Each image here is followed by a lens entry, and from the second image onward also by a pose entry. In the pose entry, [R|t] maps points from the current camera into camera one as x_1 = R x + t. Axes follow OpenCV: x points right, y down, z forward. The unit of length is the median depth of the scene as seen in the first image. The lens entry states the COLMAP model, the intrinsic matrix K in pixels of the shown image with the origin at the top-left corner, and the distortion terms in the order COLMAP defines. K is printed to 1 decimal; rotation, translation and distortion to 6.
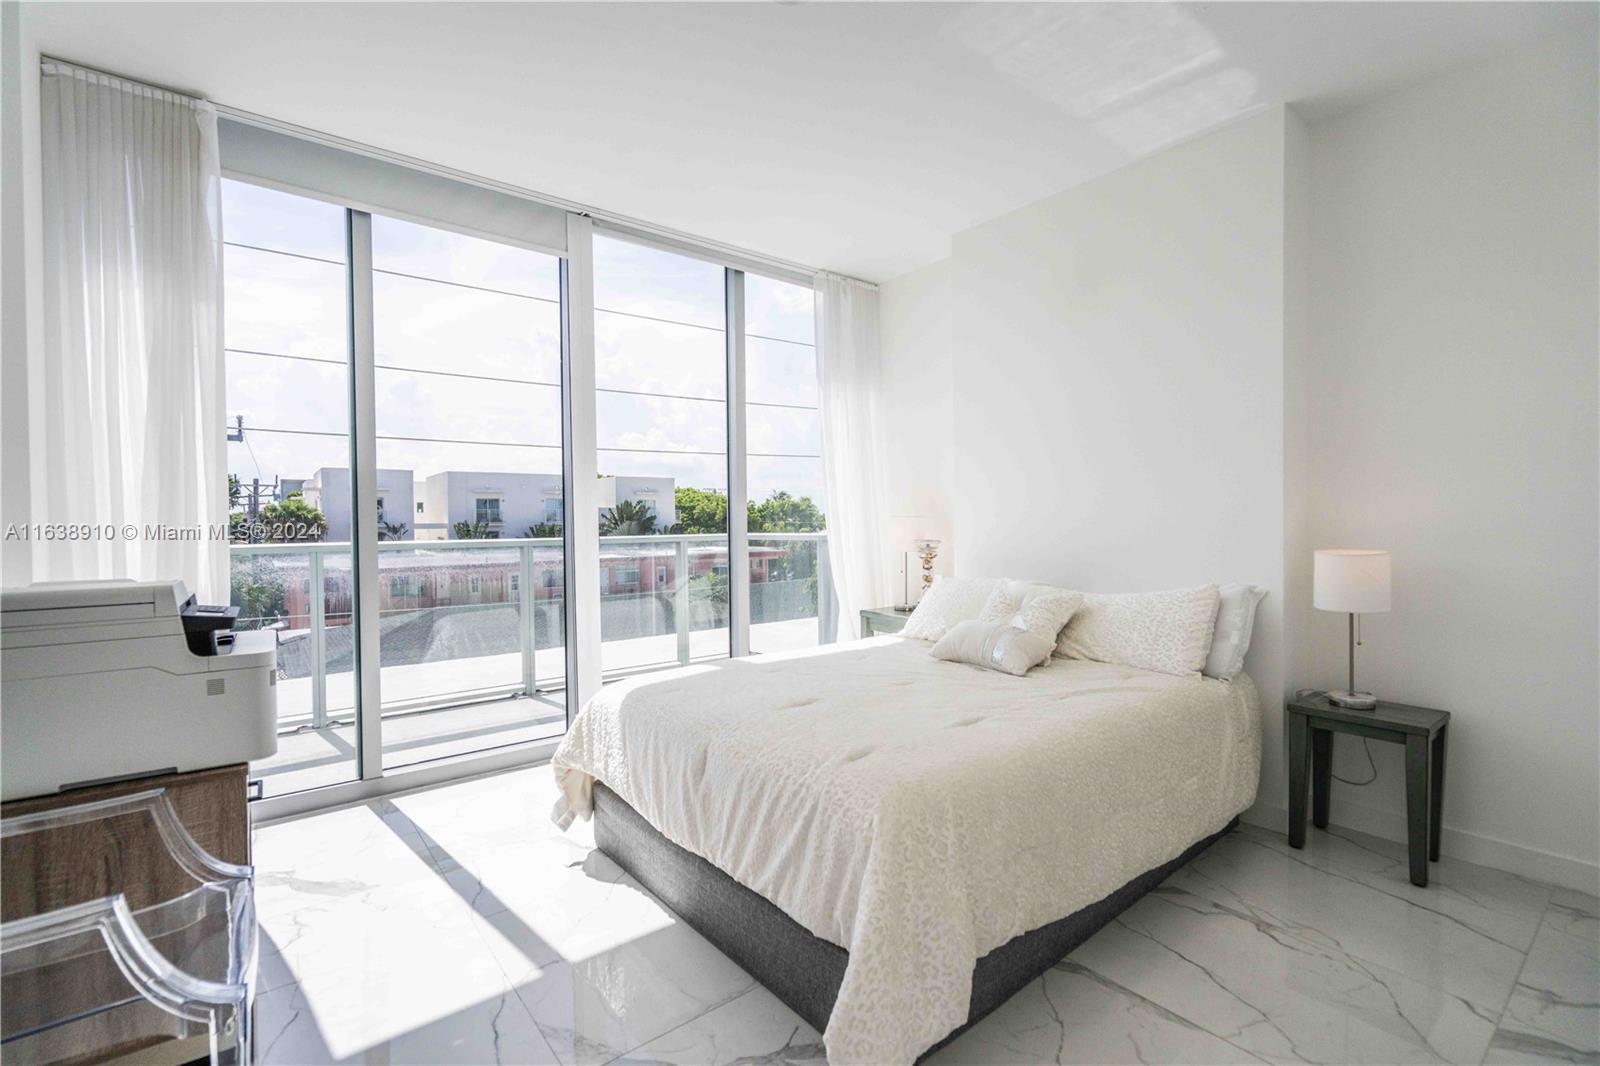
lens RADIAL K [[729.1, 0, 800.0], [0, 729.1, 533.0], [0, 0, 1]] dist [0.000426, 0.000867]
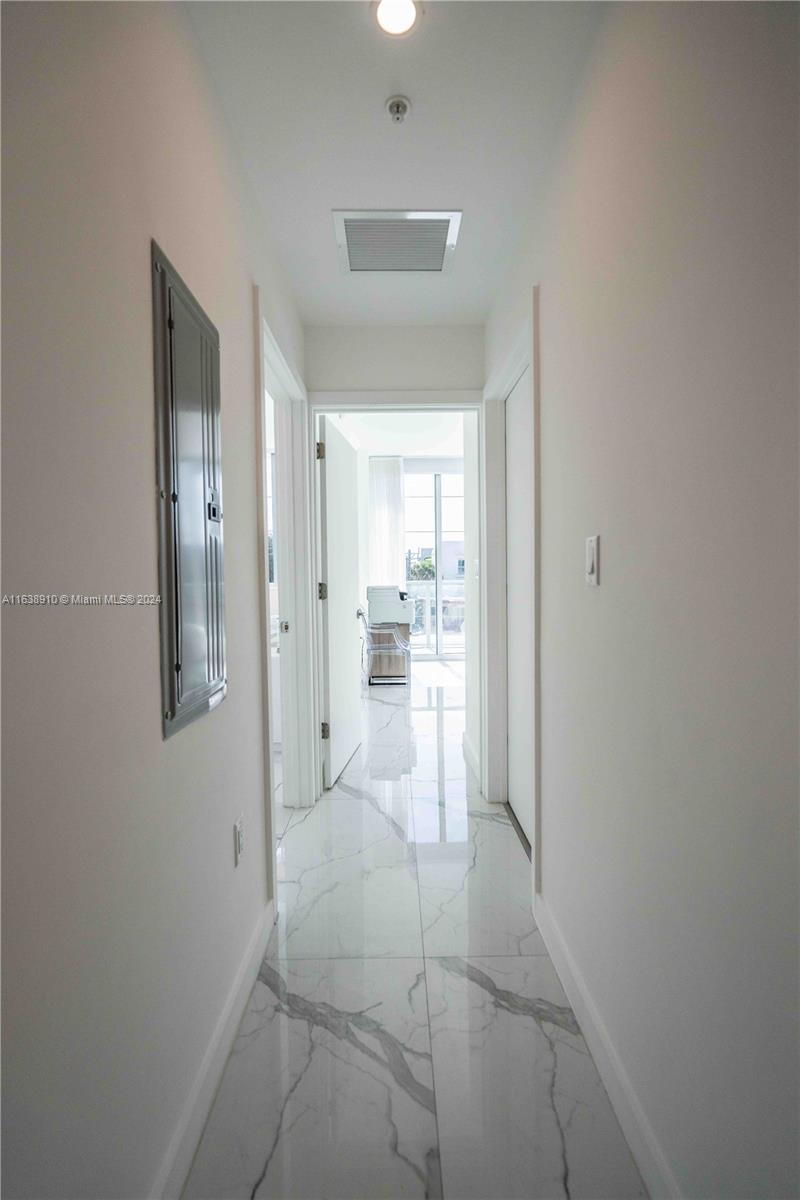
lens RADIAL K [[546.8, 0, 400.0], [0, 546.8, 600.0], [0, 0, 1]] dist [0.000426, 0.000867]
pose [[0.791468, 0.026125, -0.610652, 0.837523], [-0.005842, 0.999364, 0.035183, 0.026111], [0.611182, -0.024279, 0.791117, -1.138339]]
